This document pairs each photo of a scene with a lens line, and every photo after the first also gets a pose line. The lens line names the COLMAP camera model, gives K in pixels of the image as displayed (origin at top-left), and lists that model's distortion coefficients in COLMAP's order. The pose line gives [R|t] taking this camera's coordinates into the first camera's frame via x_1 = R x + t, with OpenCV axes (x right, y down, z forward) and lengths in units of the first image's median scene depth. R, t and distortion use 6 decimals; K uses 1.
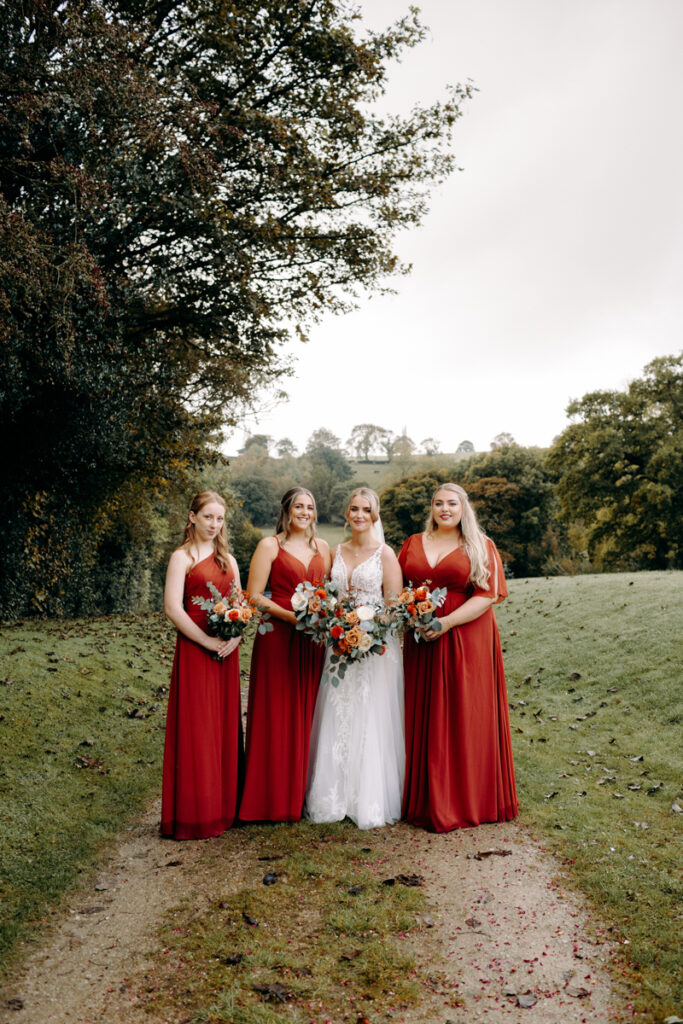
lens RADIAL K [[1029.0, 0, 349.3], [0, 1029.0, 515.3], [0, 0, 1]] dist [-0.099588, 0.140622]
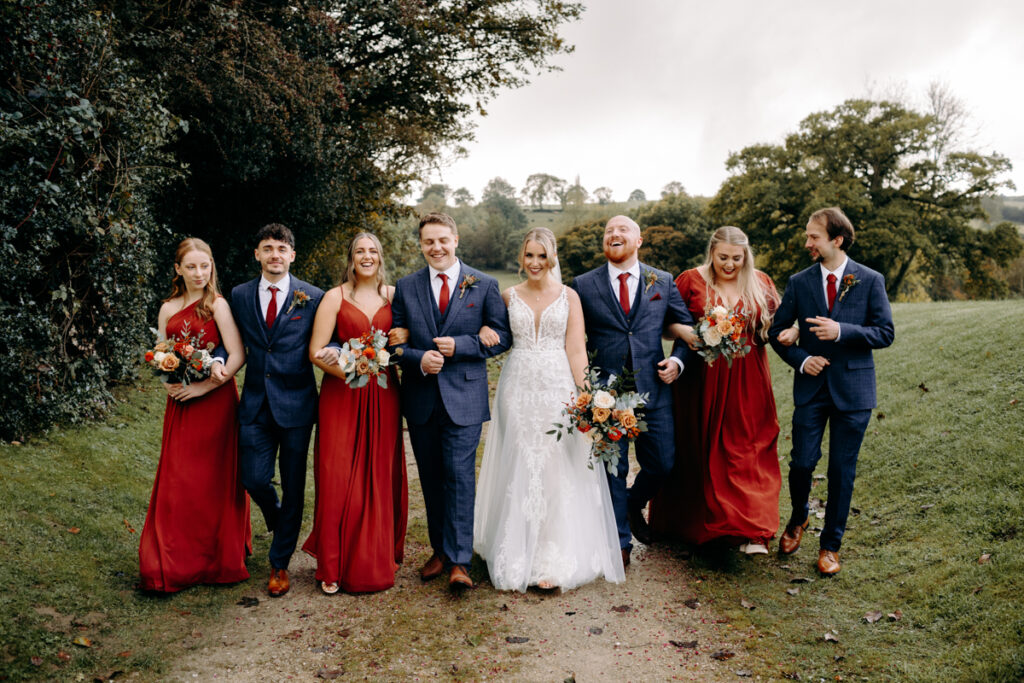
lens RADIAL K [[997.9, 0, 511.5], [0, 997.9, 343.2], [0, 0, 1]] dist [-0.100367, 0.131893]
pose [[0.999917, -0.000507, -0.012894, 0.001078], [0.001547, 0.996731, 0.080778, 0.000832], [0.012811, -0.080792, 0.996649, -0.051293]]
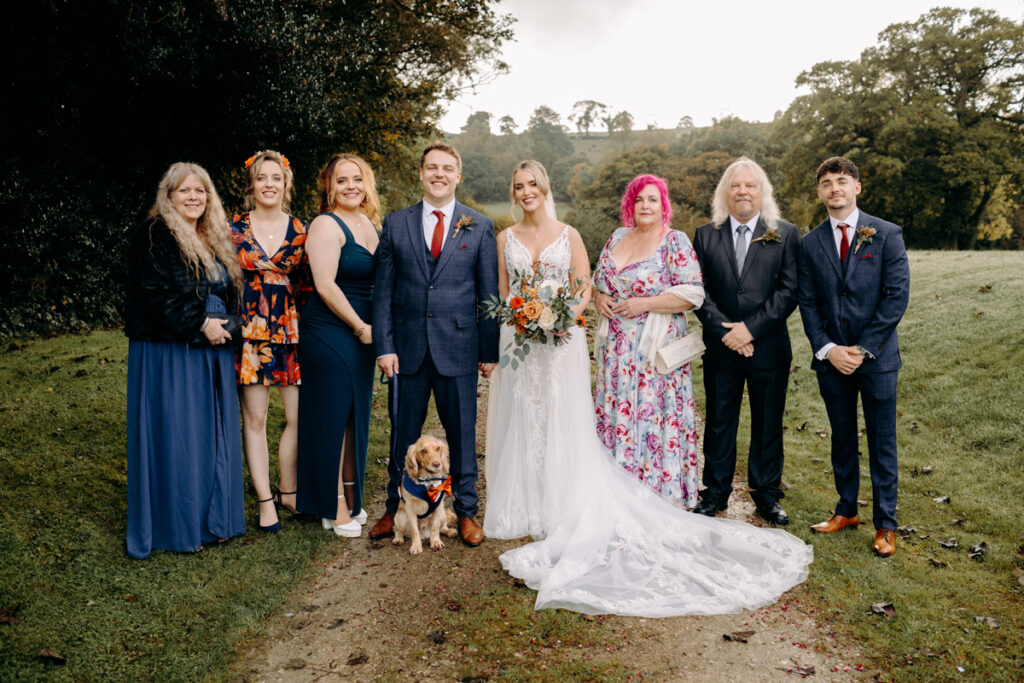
lens RADIAL K [[995.0, 0, 518.0], [0, 995.0, 347.2], [0, 0, 1]] dist [-0.099296, 0.133489]
pose [[0.998631, 0.000209, -0.052313, -0.000869], [0.007918, 0.987866, 0.155104, 0.000215], [0.051711, -0.155305, 0.986512, 0.029654]]
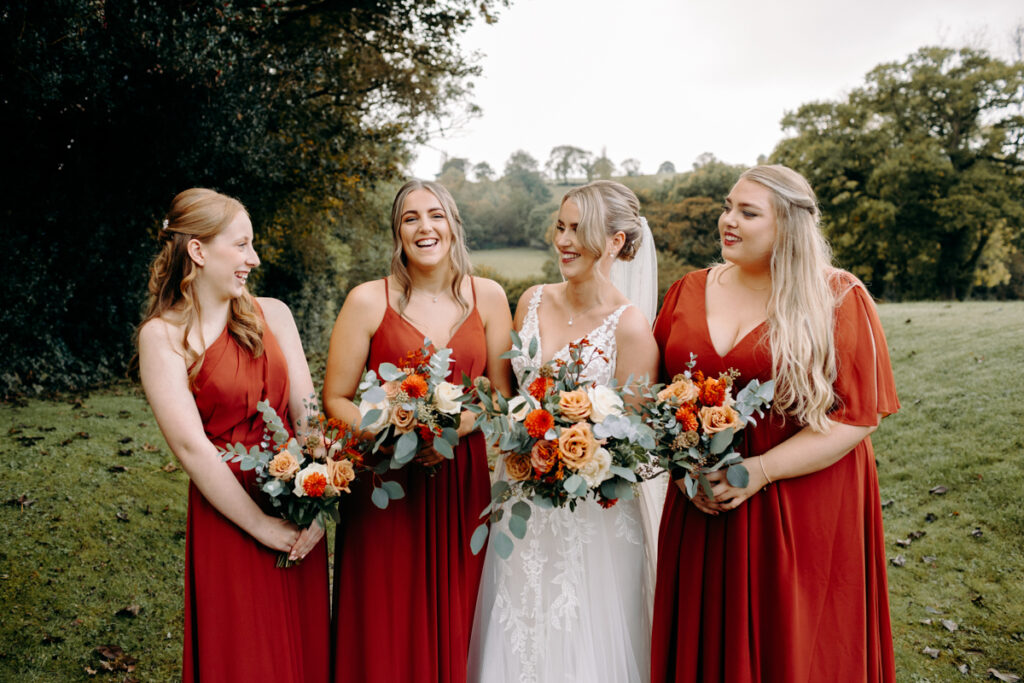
lens RADIAL K [[1031.1, 0, 499.5], [0, 1031.1, 325.0], [0, 0, 1]] dist [-0.099542, 0.136435]
pose [[0.998783, -0.009412, -0.048406, 0.000021], [0.013400, 0.996480, 0.082747, 0.000188], [0.047457, -0.083295, 0.995394, 0.049960]]
